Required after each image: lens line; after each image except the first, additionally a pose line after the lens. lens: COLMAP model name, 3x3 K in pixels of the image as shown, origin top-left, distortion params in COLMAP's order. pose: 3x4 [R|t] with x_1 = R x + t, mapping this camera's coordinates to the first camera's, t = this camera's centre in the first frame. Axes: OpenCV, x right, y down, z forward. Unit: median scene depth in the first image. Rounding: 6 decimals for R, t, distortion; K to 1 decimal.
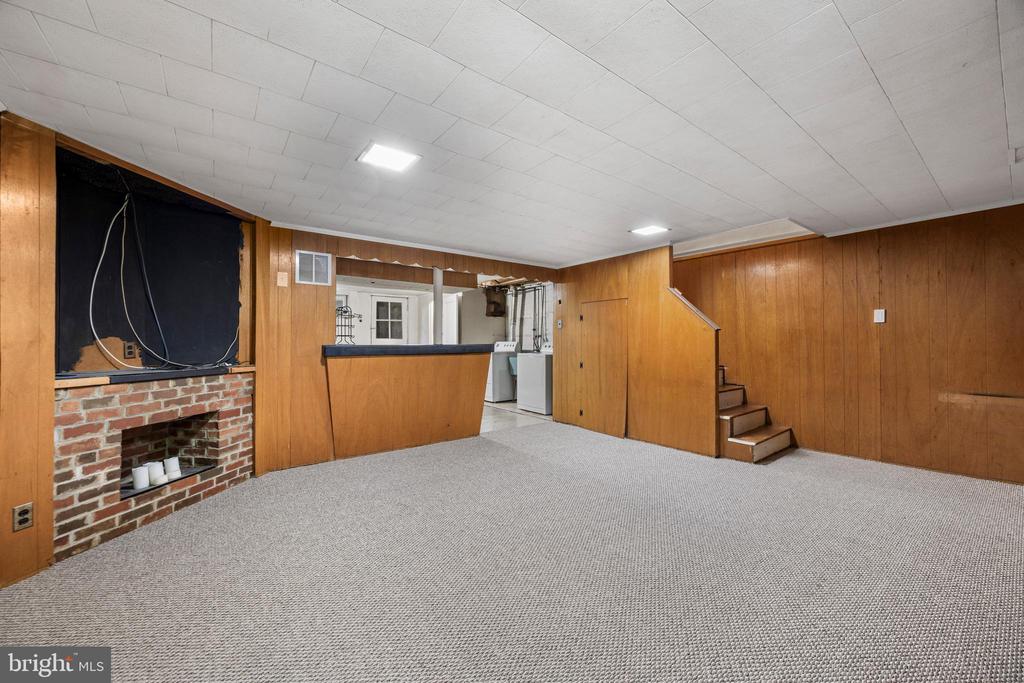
lens RADIAL K [[395.7, 0, 508.7], [0, 395.7, 343.9], [0, 0, 1]] dist [-0.000275, 0.000045]
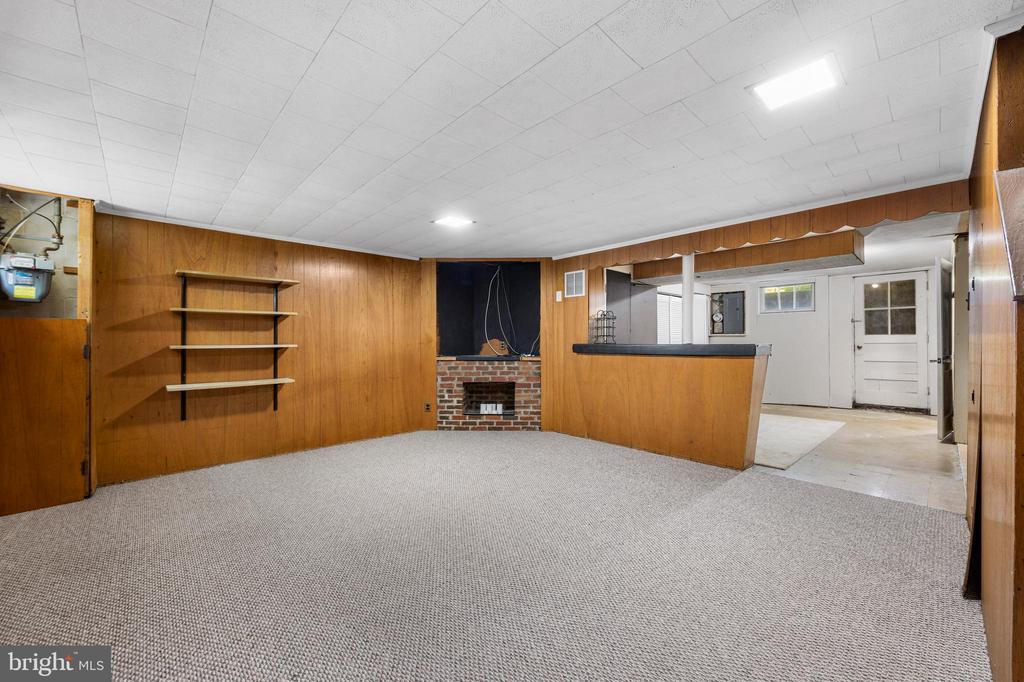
lens RADIAL K [[395.7, 0, 508.7], [0, 395.7, 343.4], [0, 0, 1]] dist [-0.000275, 0.000045]
pose [[0.100749, 0.006295, -0.994892, 1.008553], [-0.000454, 0.999980, 0.006281, -0.007602], [0.994912, -0.000181, 0.100750, 0.863491]]
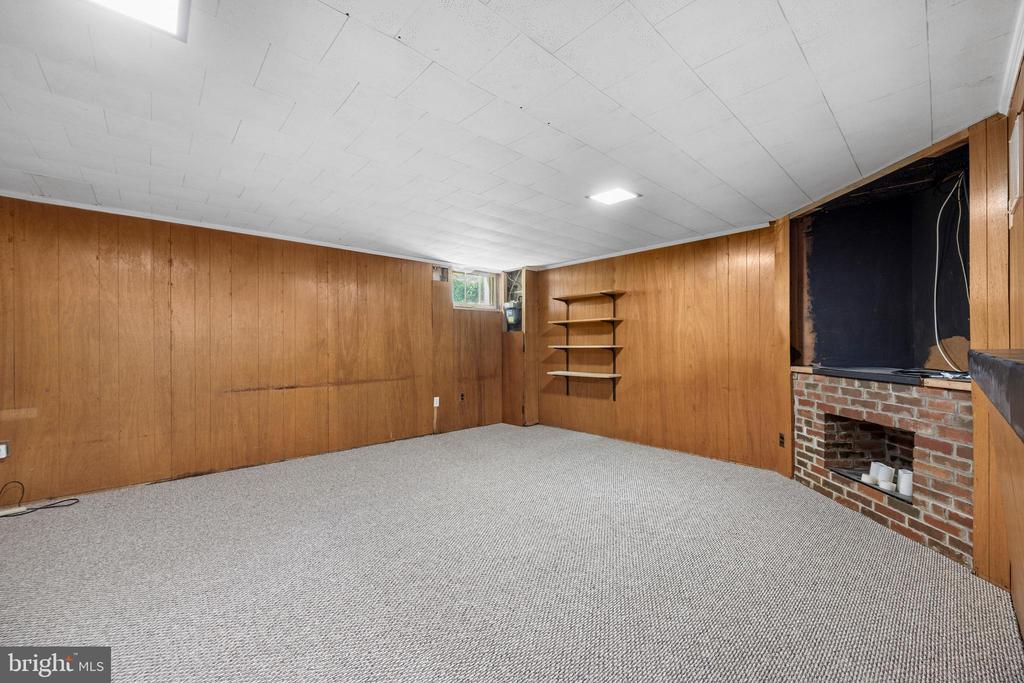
lens RADIAL K [[395.7, 0, 508.7], [0, 395.7, 343.9], [0, 0, 1]] dist [-0.000275, 0.000045]
pose [[-0.995430, 0.007062, -0.095233, 0.119566], [0.006619, 0.999966, 0.004969, -0.011243], [0.095265, 0.004316, -0.995443, 1.806730]]
